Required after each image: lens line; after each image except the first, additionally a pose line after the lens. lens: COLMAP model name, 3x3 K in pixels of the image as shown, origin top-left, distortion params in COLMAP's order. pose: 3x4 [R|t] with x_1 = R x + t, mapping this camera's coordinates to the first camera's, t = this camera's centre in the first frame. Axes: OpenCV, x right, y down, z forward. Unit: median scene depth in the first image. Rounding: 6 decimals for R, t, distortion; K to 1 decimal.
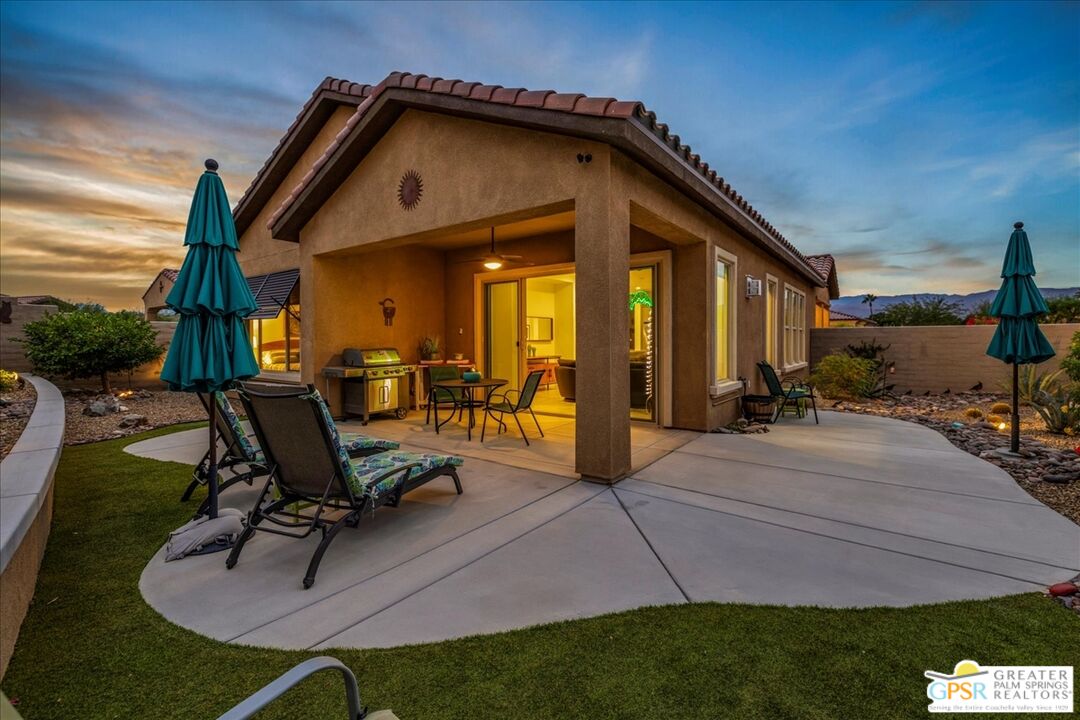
lens RADIAL K [[452.7, 0, 543.7], [0, 452.7, 341.9], [0, 0, 1]] dist [0.000247, -0.000004]
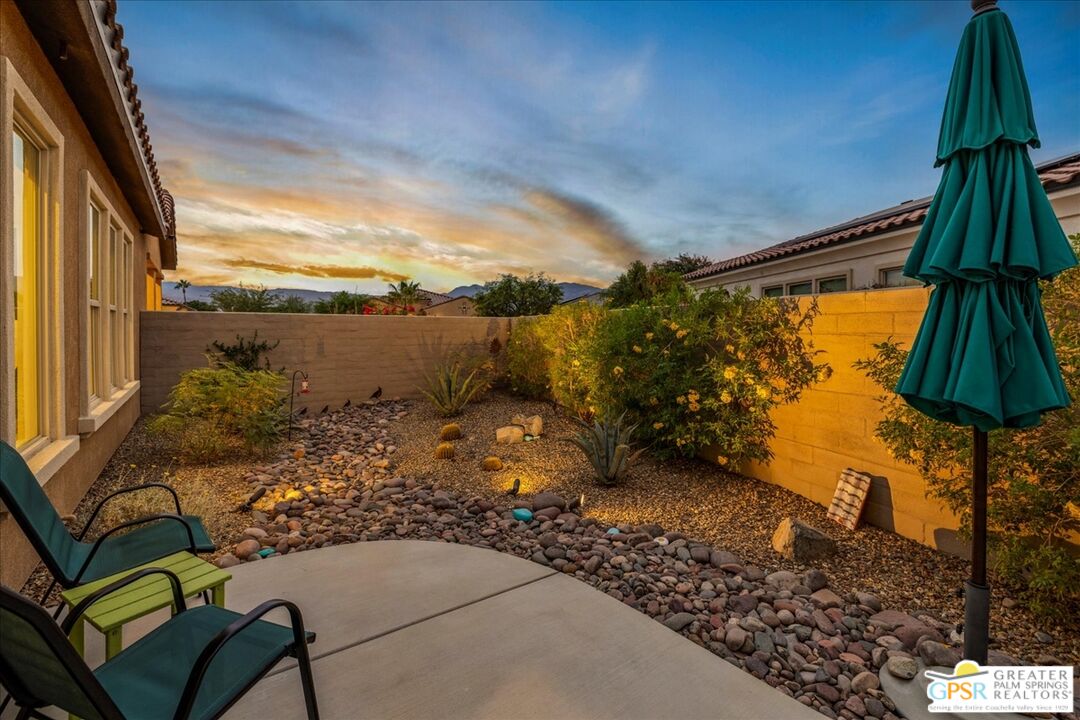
lens RADIAL K [[497.4, 0, 541.0], [0, 497.4, 335.0], [0, 0, 1]] dist [0.004413, 0.000459]
pose [[0.317311, -0.004748, 0.948310, 0.324572], [-0.000390, 0.999987, 0.005138, -0.009501], [-0.948321, -0.002000, 0.317305, 0.645008]]
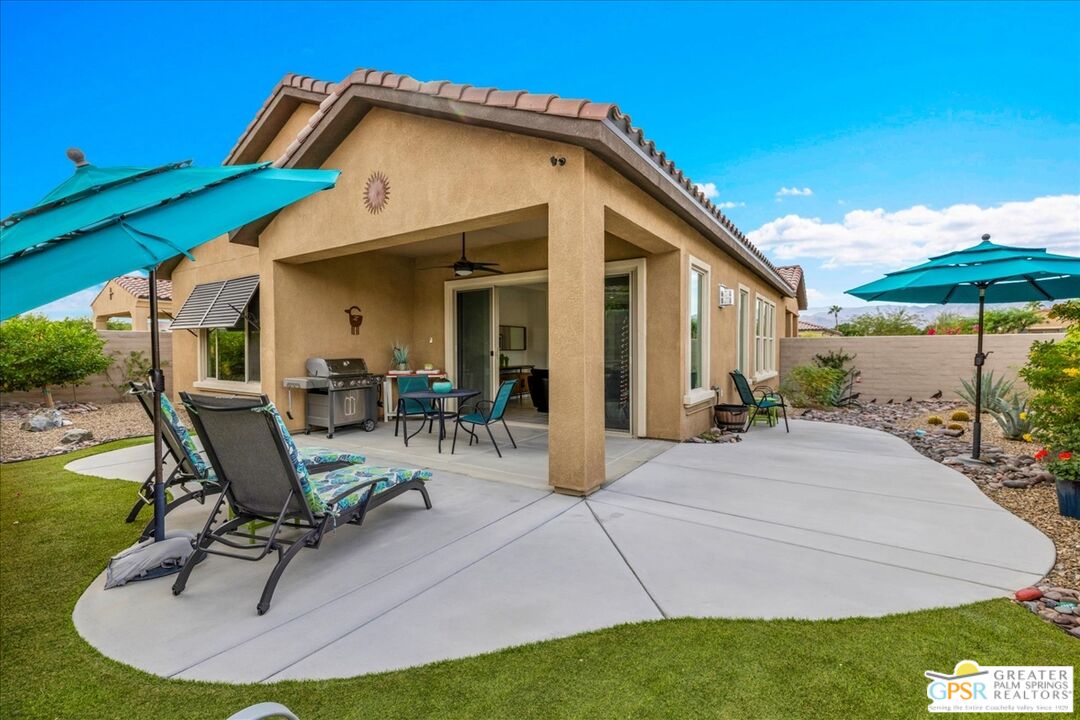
lens RADIAL K [[453.2, 0, 542.4], [0, 453.2, 356.2], [0, 0, 1]] dist [0.001284, 0.000116]
pose [[0.998420, -0.000167, 0.056191, 0.001897], [-0.000334, 0.999960, 0.008899, 0.002584], [-0.056190, -0.008903, 0.998380, 0.028117]]
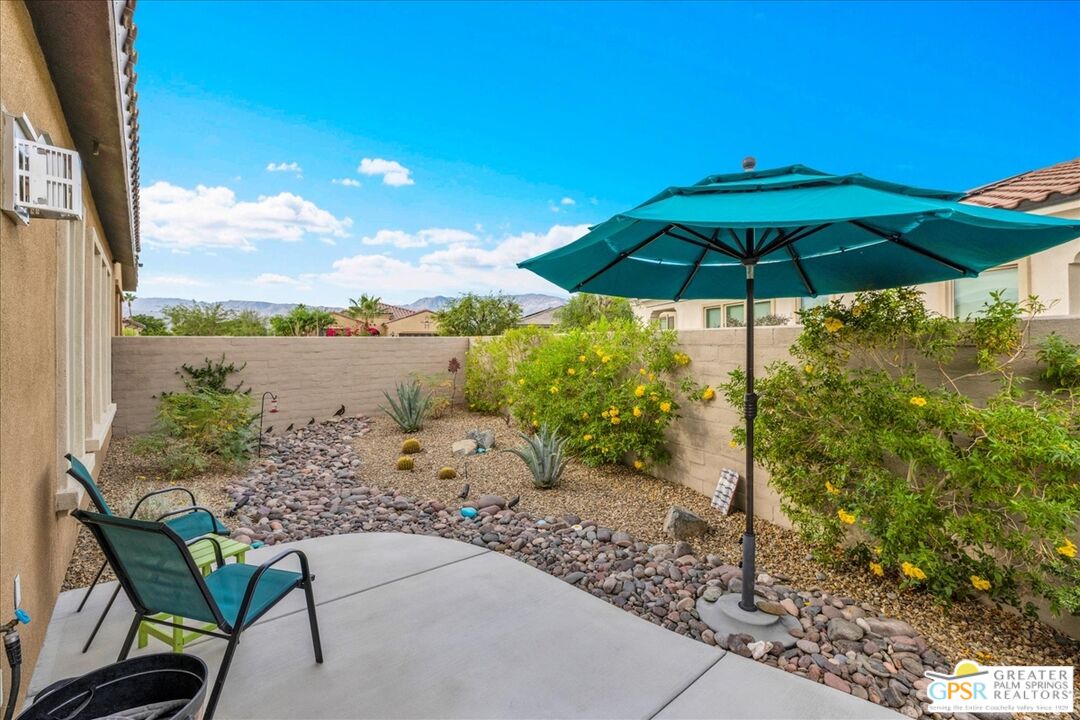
lens RADIAL K [[500.6, 0, 538.9], [0, 500.6, 342.0], [0, 0, 1]] dist [-0.003177, -0.000333]
pose [[0.253832, 0.003939, 0.967240, 0.233679], [0.006950, 0.999958, -0.005897, -0.027737], [-0.967223, 0.008219, 0.253794, 0.588324]]
